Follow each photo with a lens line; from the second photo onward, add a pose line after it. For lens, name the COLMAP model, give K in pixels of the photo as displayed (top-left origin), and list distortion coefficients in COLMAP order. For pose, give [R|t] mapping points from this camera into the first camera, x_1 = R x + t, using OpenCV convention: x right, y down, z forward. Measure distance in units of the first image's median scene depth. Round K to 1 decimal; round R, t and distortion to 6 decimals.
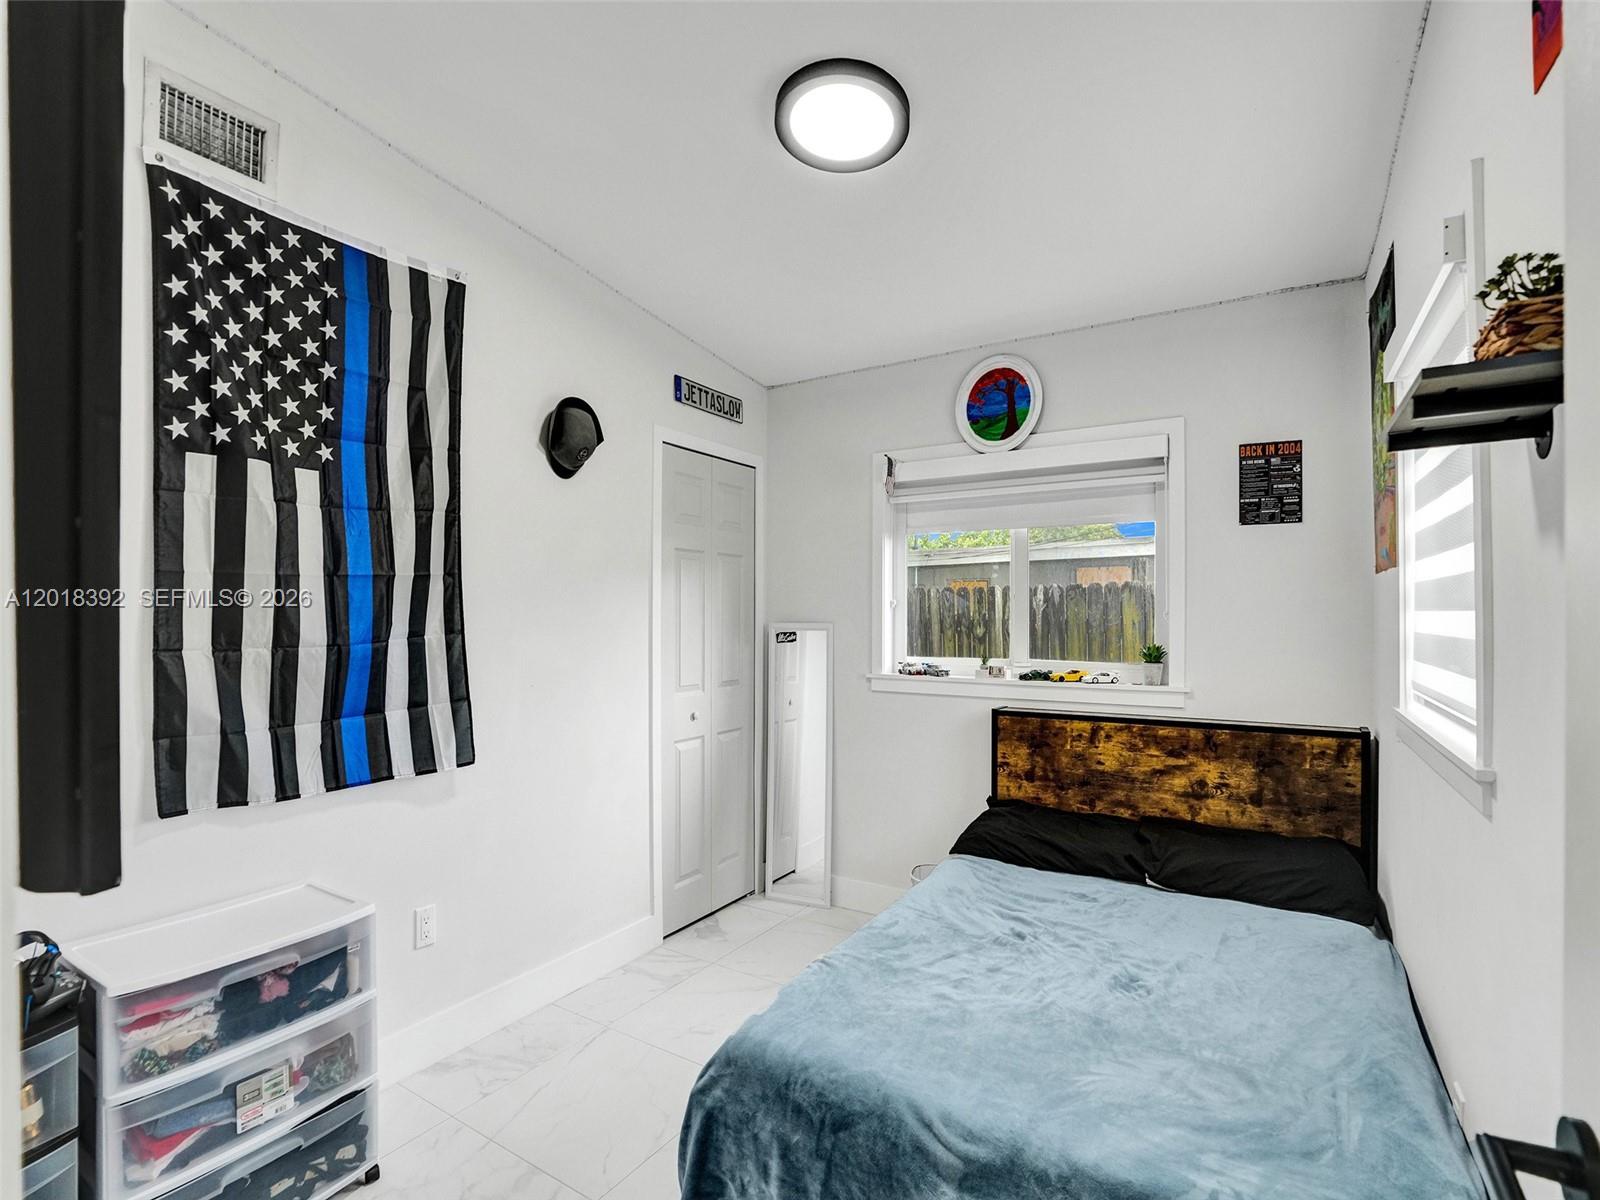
lens RADIAL K [[773.9, 0, 836.5], [0, 773.9, 618.9], [0, 0, 1]] dist [-0.043868, 0.013710]
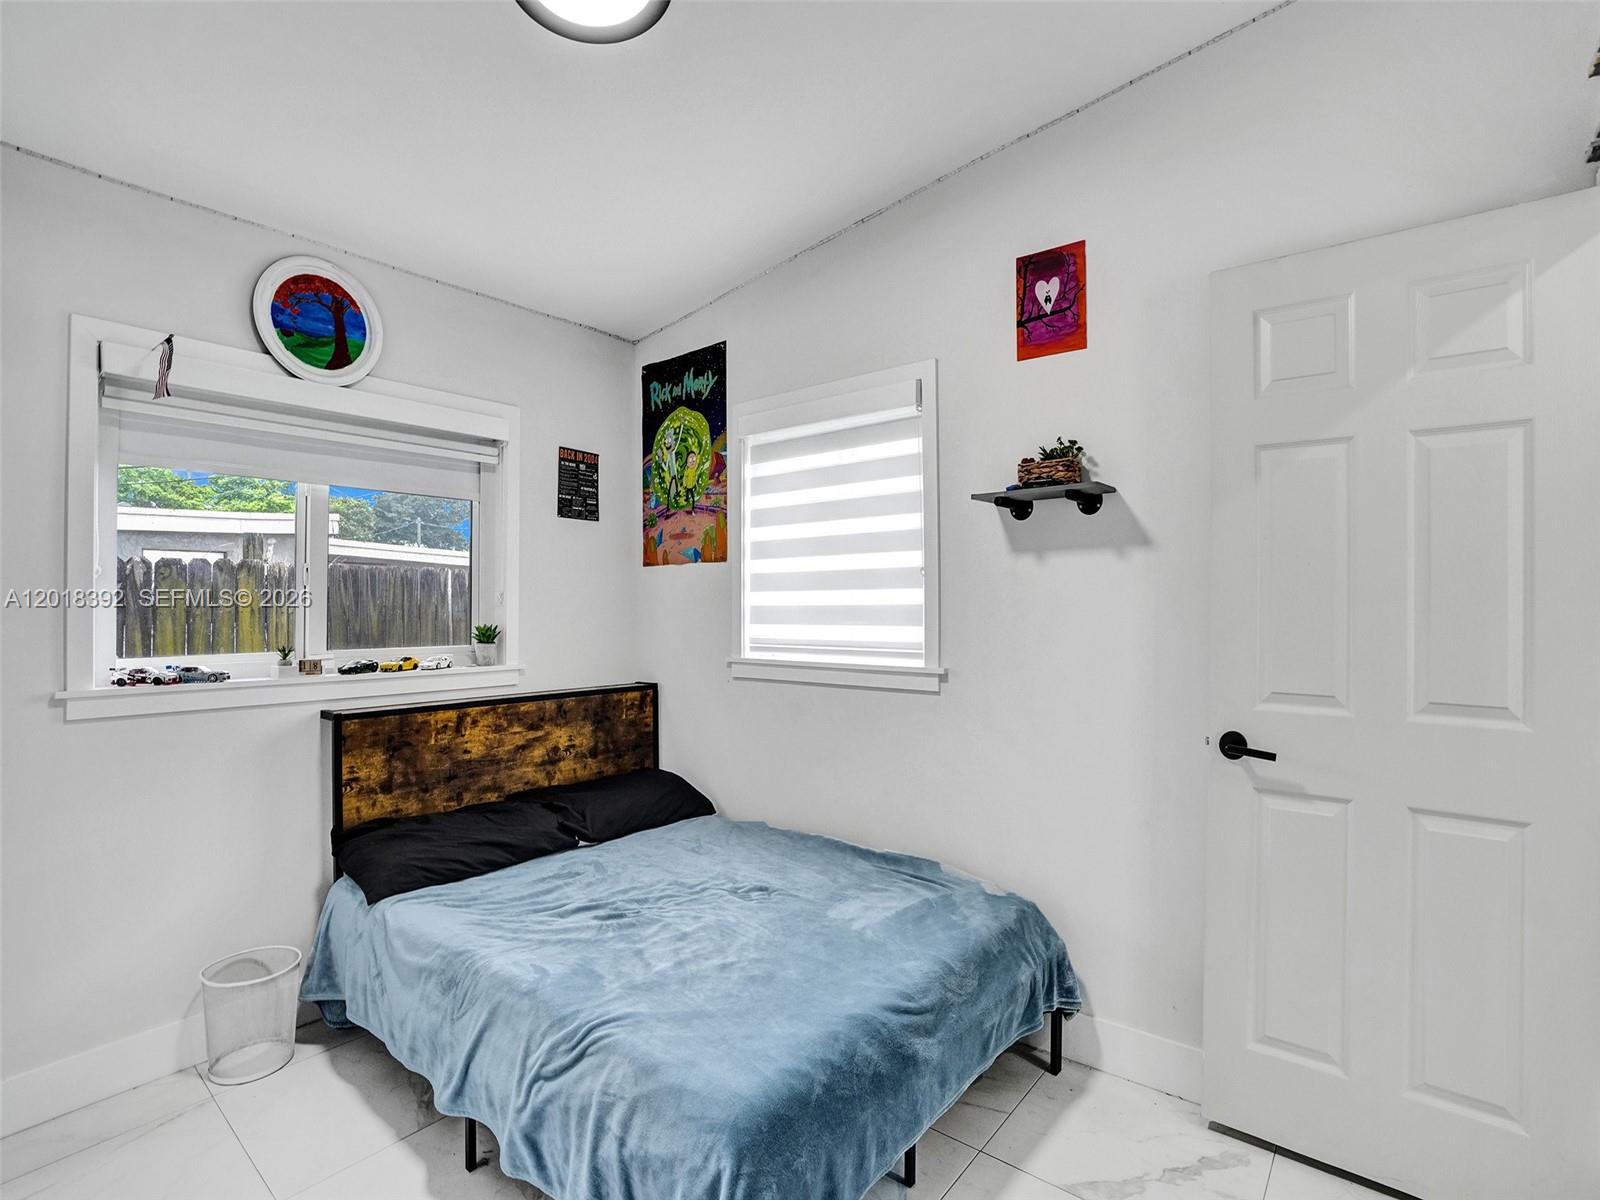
lens RADIAL K [[773.9, 0, 784.4], [0, 773.9, 595.3], [0, 0, 1]] dist [-0.043868, 0.013710]
pose [[0.160548, 0.019504, 0.986835, -0.531980], [0.010595, 0.999713, -0.021482, 0.021302], [-0.986971, 0.013905, 0.160295, 0.475427]]
